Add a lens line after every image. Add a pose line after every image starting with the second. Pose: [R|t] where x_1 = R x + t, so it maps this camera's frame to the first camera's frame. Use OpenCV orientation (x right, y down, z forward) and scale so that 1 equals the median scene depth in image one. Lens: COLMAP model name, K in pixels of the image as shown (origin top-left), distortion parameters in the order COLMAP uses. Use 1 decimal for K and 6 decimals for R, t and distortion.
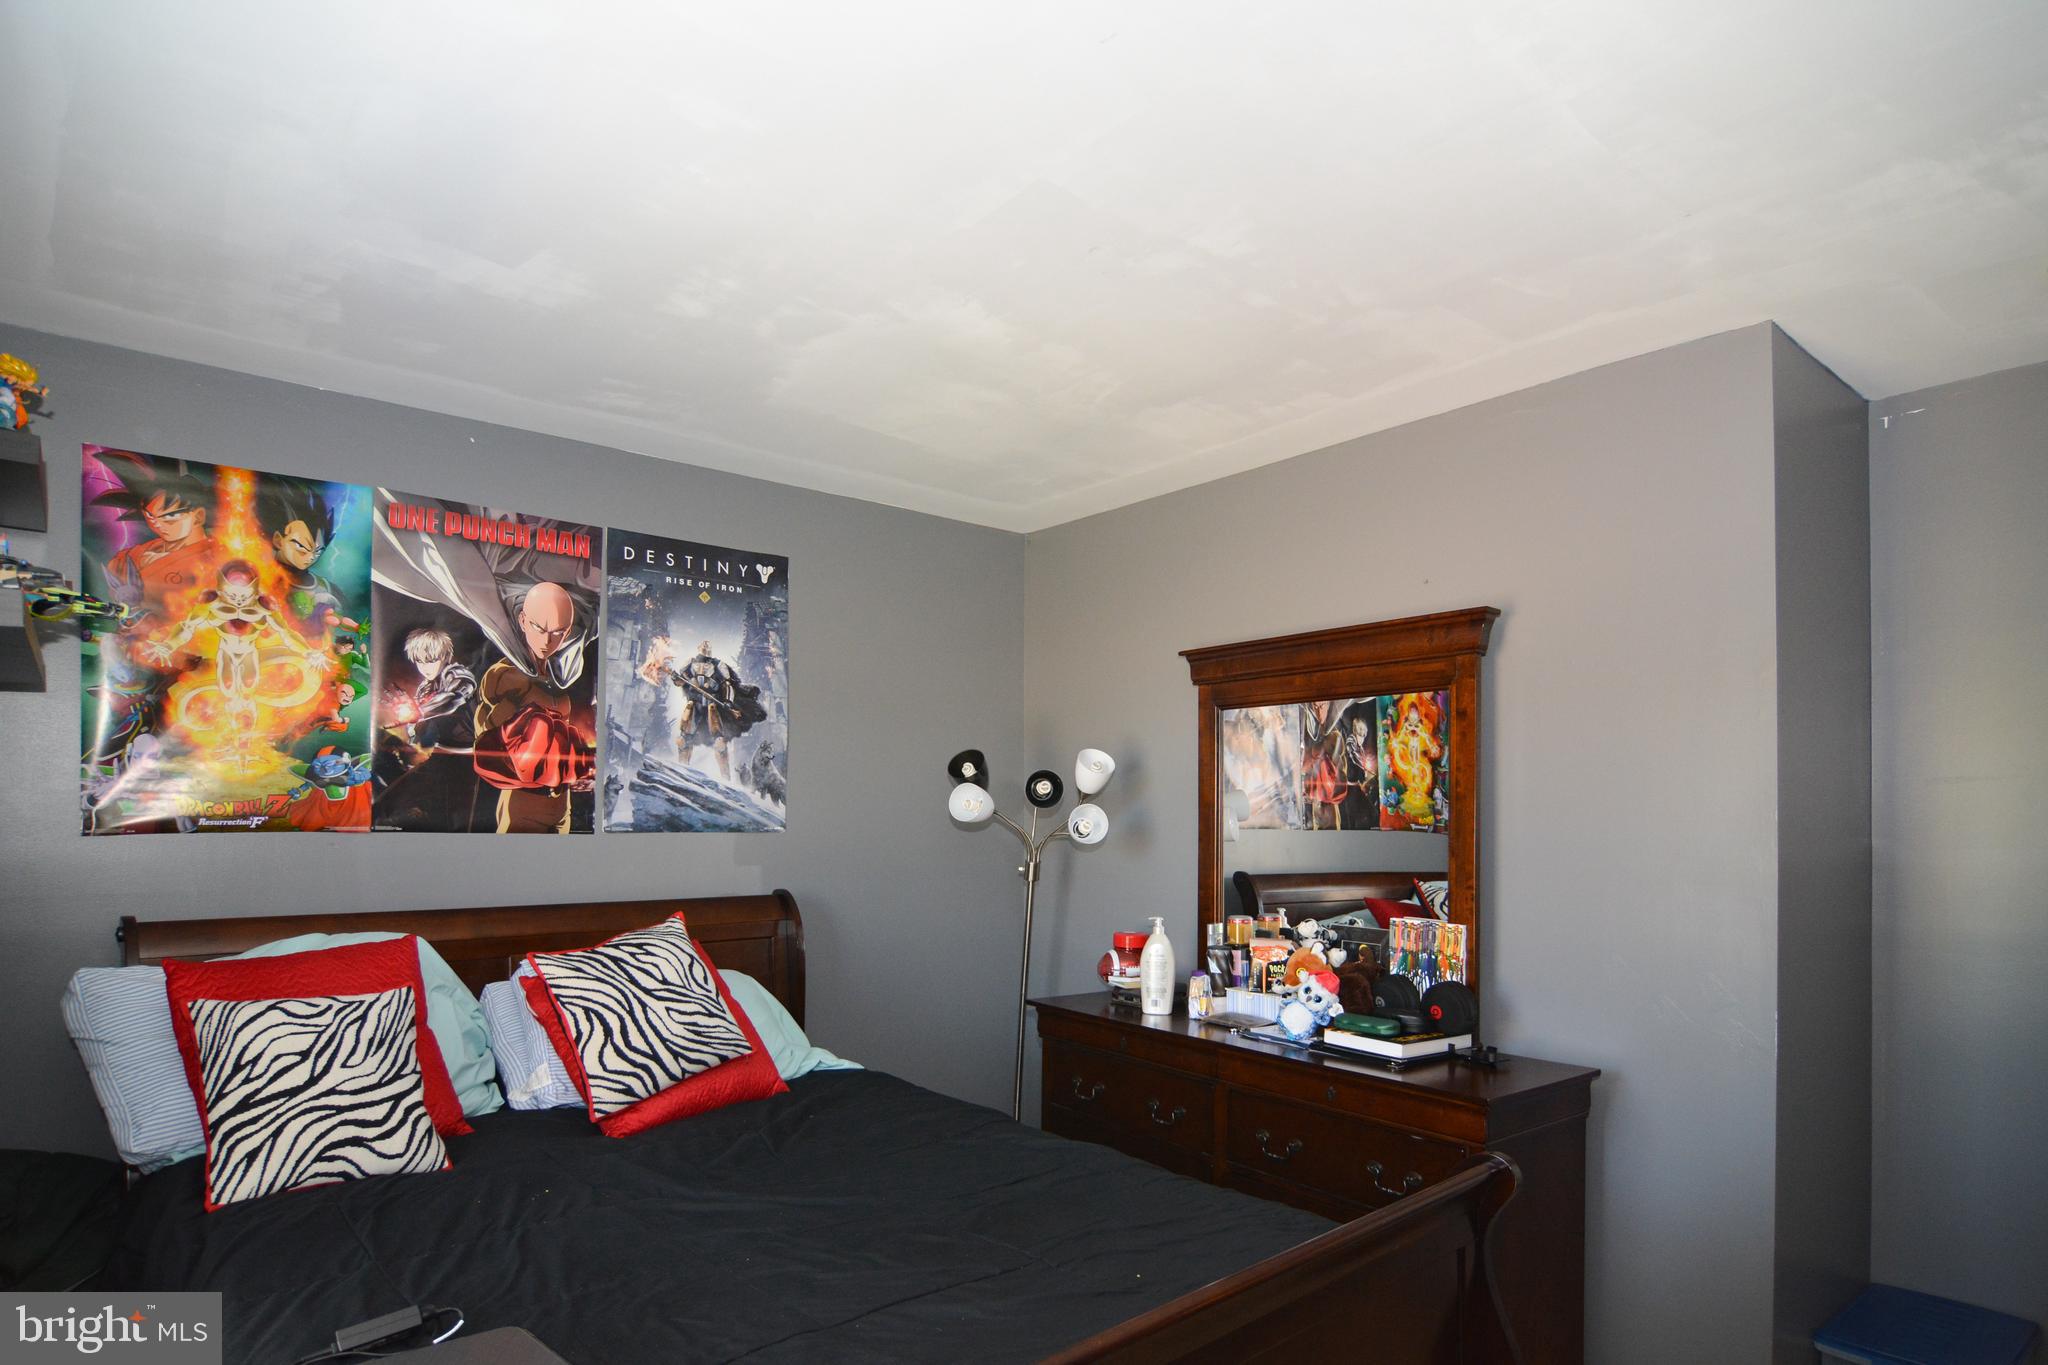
lens RADIAL K [[1155.5, 0, 1024.3], [0, 1155.5, 807.8], [0, 0, 1]] dist [-0.000011, 0.000269]
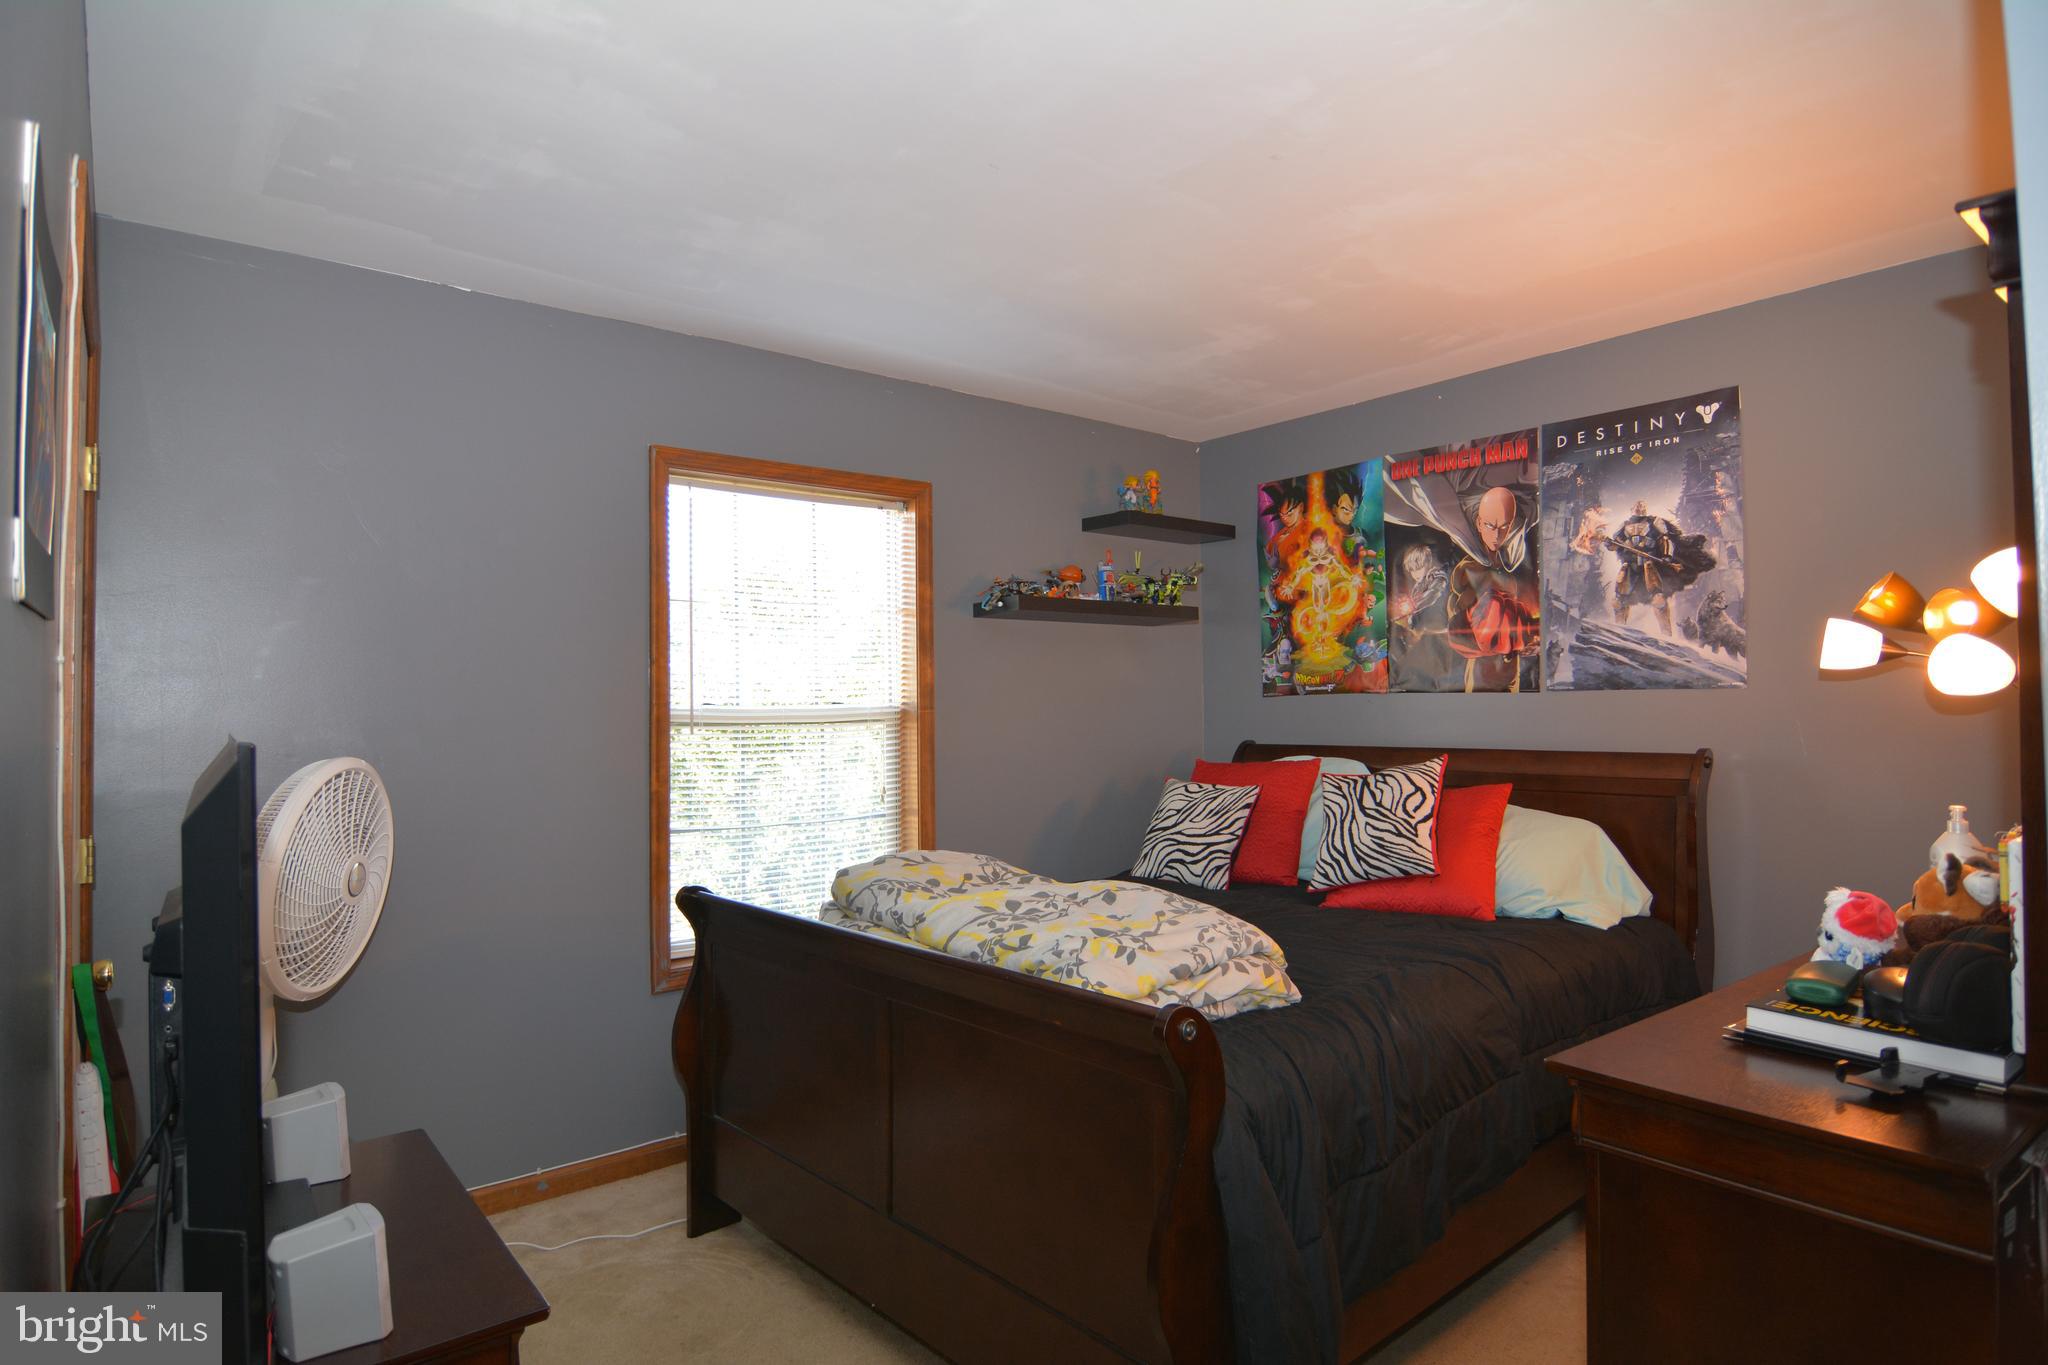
lens RADIAL K [[1103.5, 0, 1024.0], [0, 1103.5, 682.5], [0, 0, 1]] dist [-0.011010, -0.001163]
pose [[-0.009892, -0.027899, -0.999562, 0.746583], [0.019521, 0.999415, -0.028088, 0.034078], [0.999761, -0.019790, -0.009342, 0.501607]]
